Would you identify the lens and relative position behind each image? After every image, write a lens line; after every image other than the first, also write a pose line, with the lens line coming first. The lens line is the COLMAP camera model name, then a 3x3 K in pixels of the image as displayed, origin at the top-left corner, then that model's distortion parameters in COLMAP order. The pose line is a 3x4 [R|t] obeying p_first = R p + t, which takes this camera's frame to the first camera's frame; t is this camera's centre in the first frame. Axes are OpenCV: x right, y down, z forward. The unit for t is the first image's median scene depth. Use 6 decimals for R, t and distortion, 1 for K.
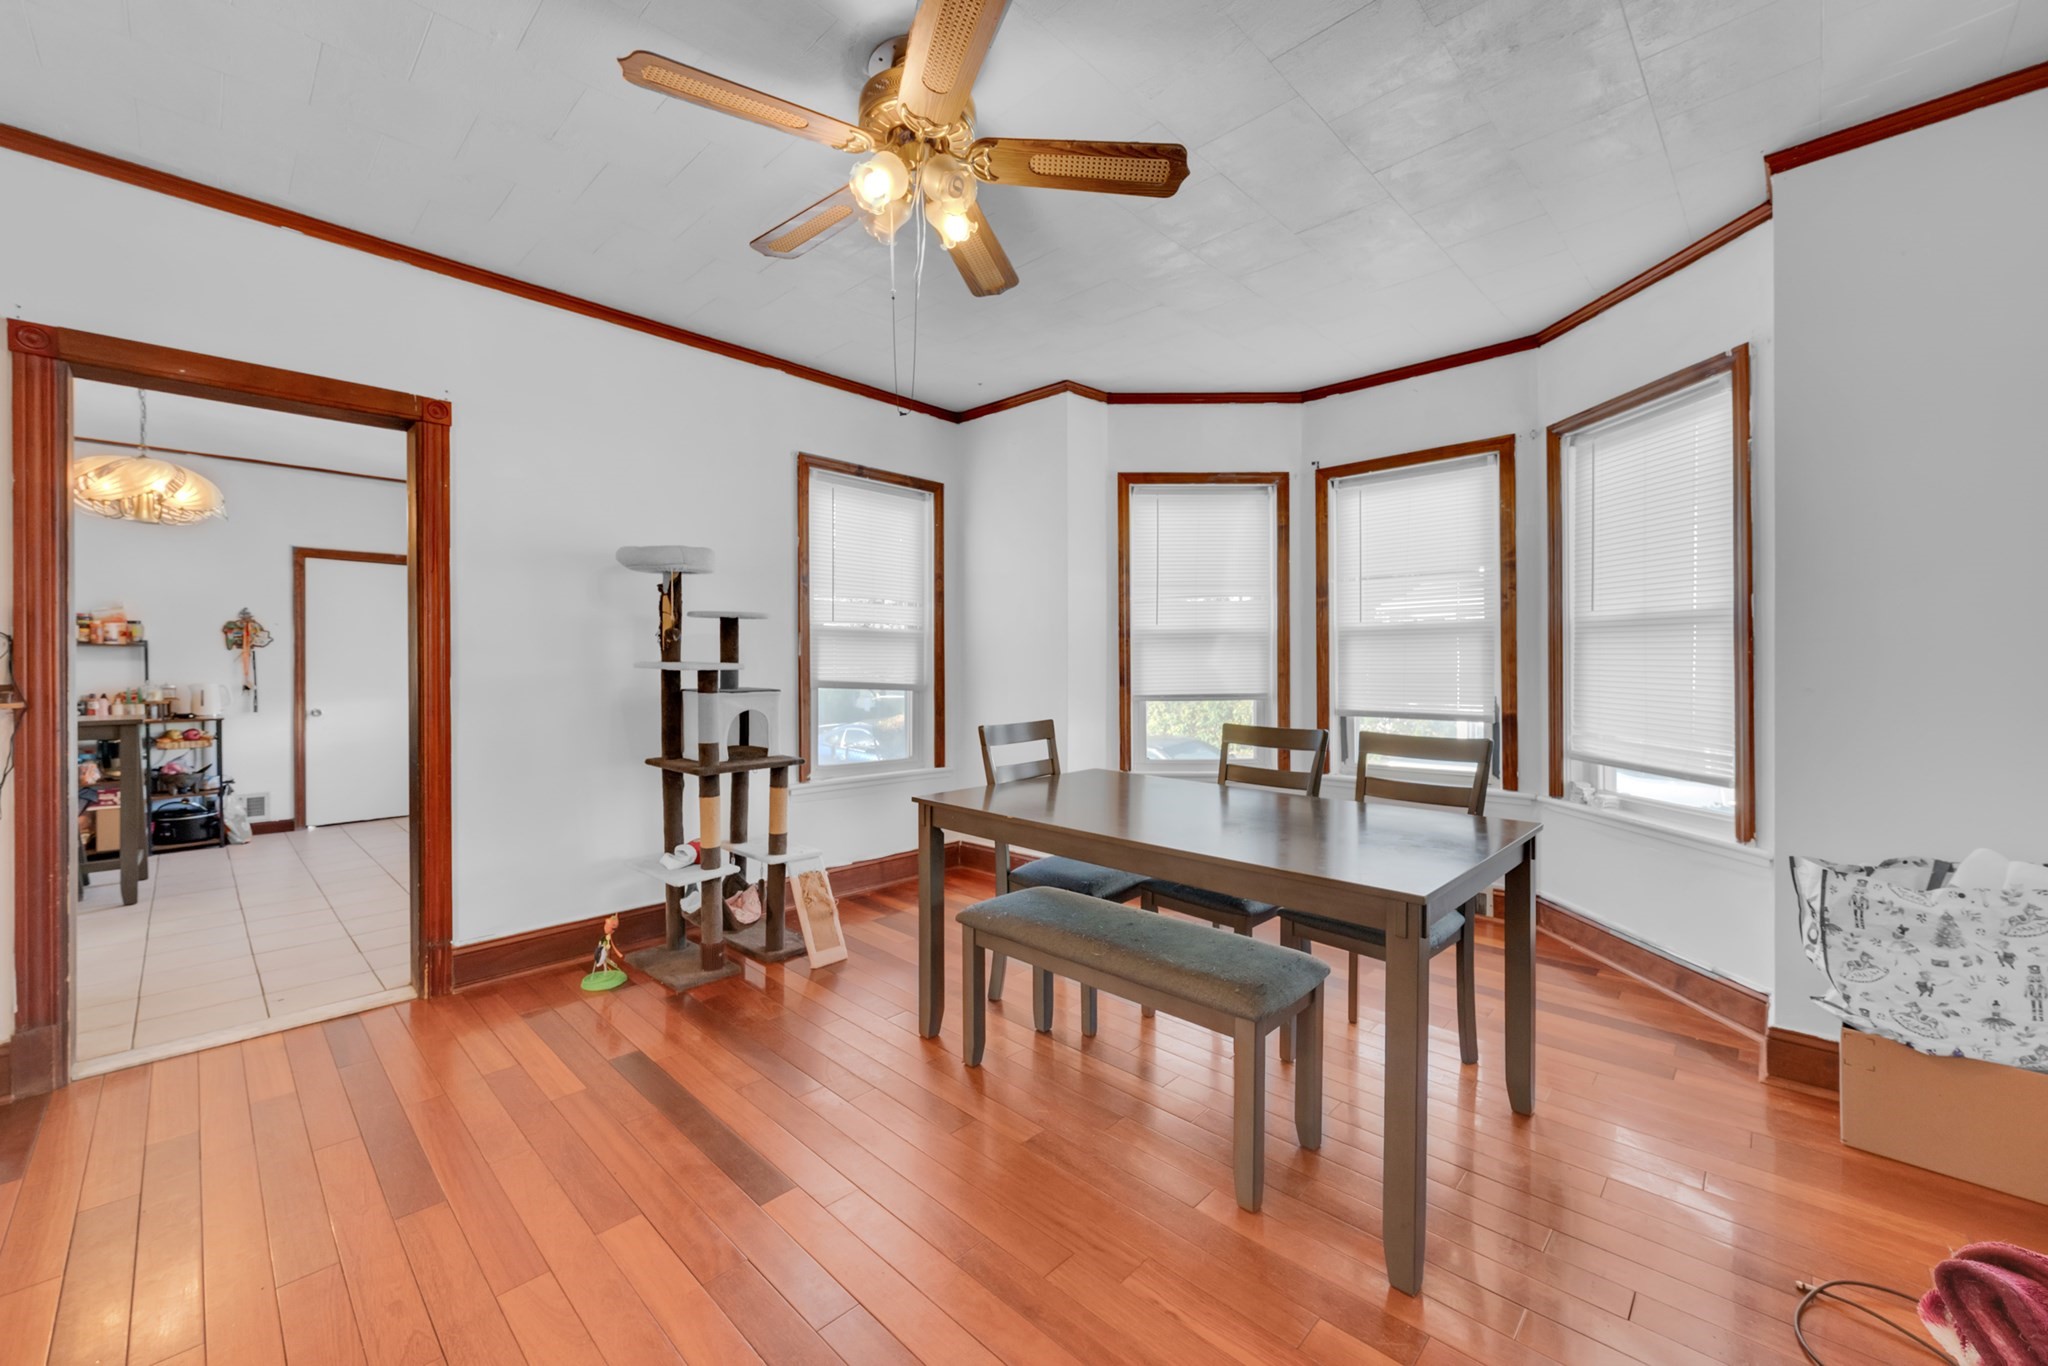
lens RADIAL K [[828.0, 0, 1033.1], [0, 828.0, 674.1], [0, 0, 1]] dist [0.000354, 0.000091]
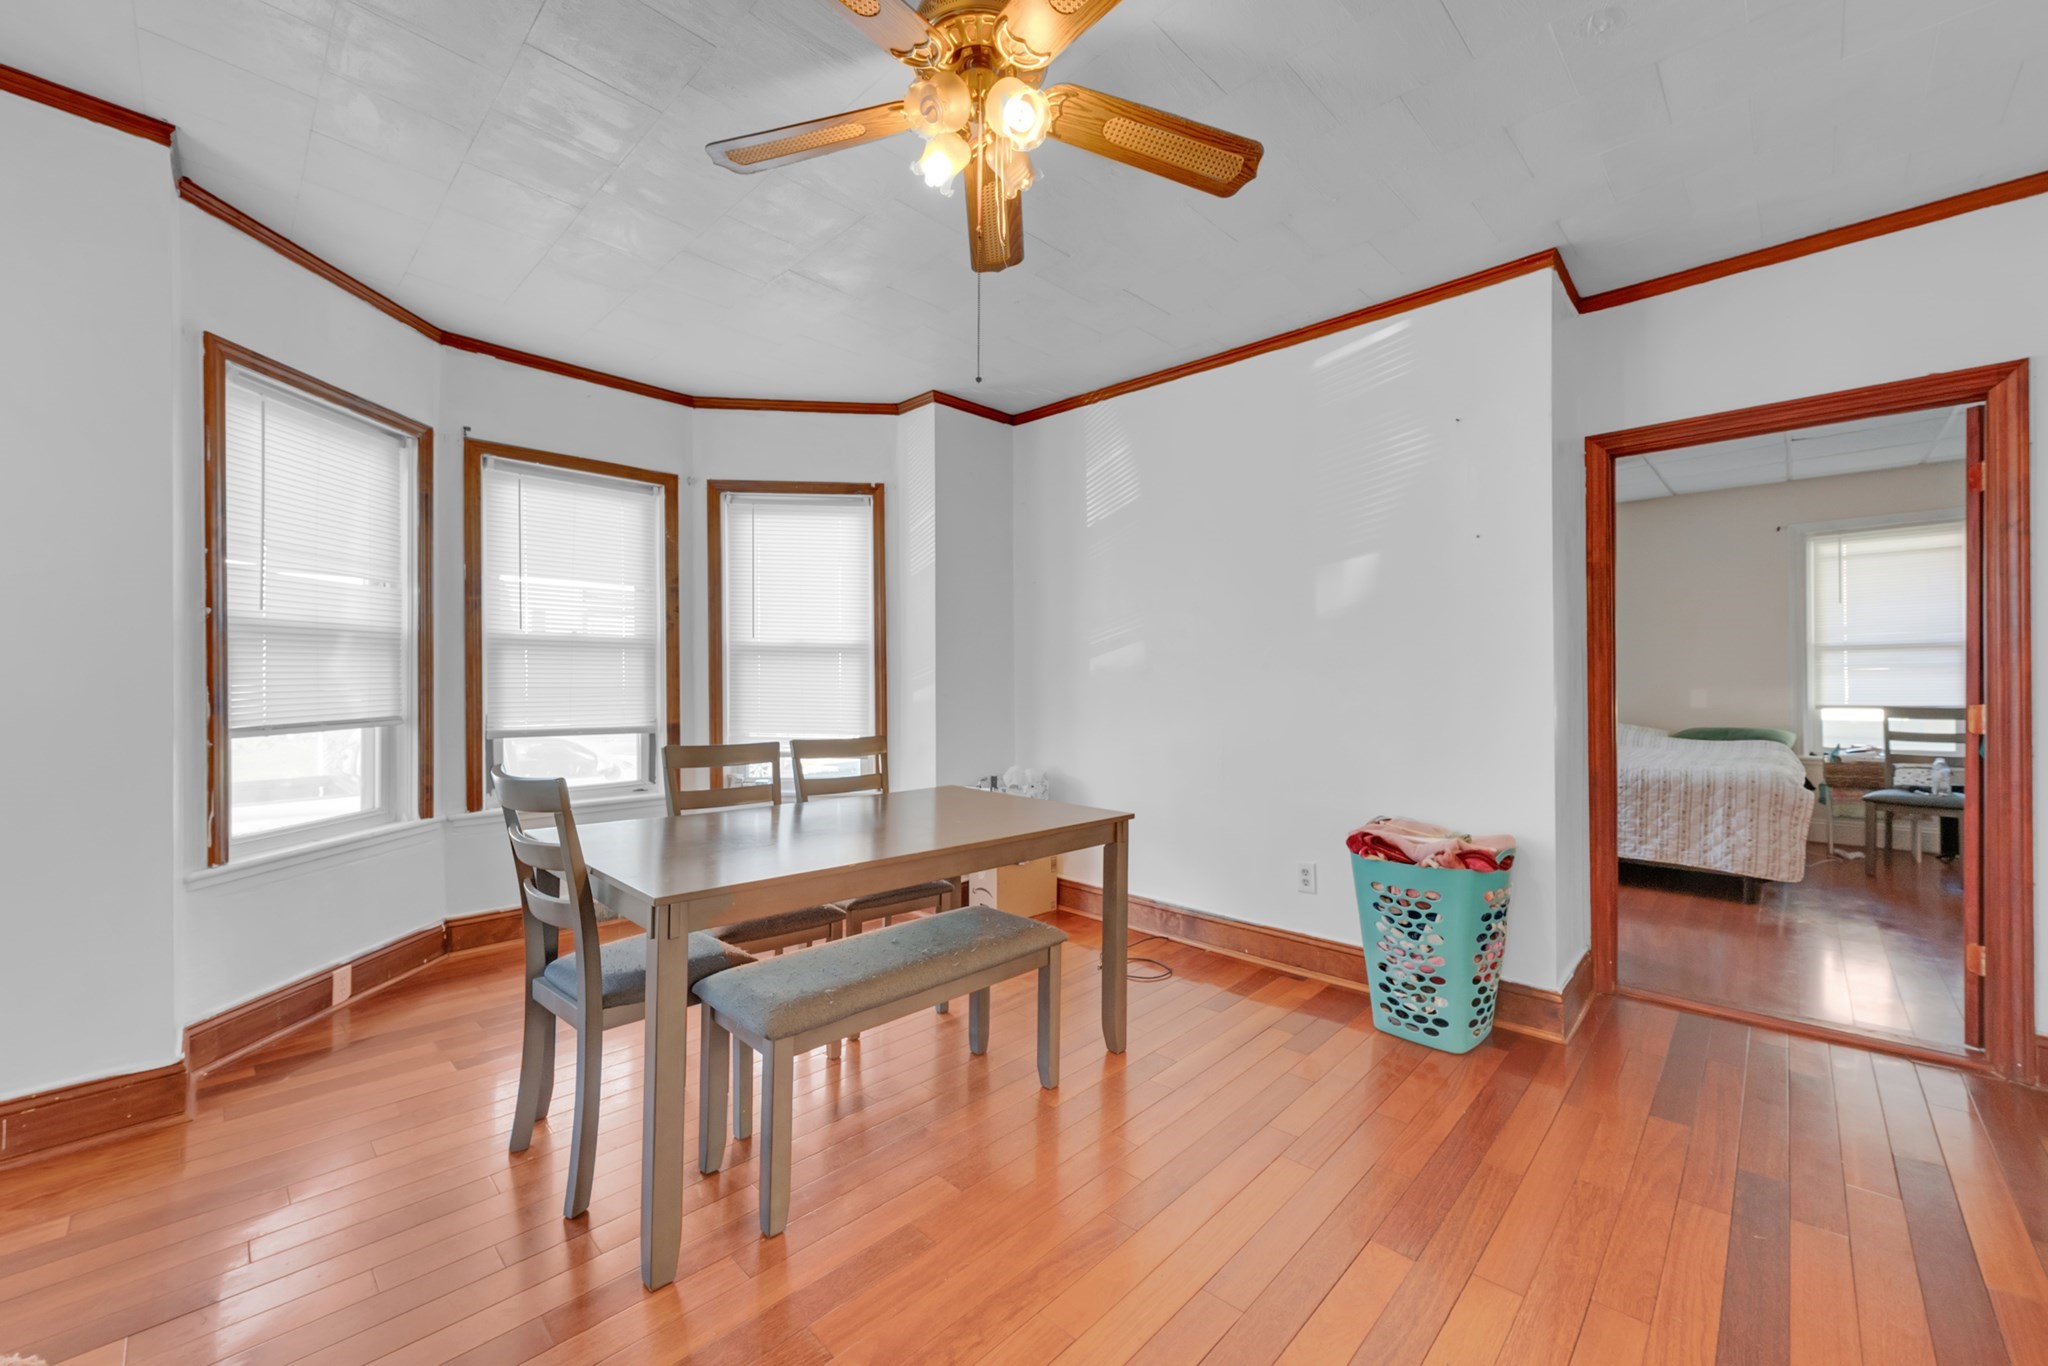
lens RADIAL K [[828.0, 0, 1032.5], [0, 828.0, 679.0], [0, 0, 1]] dist [0.000354, 0.000091]
pose [[-0.032074, -0.000028, 0.999486, -0.564719], [-0.000808, 1.000000, 0.000003, -0.011901], [-0.999485, -0.000807, -0.032074, 0.550271]]
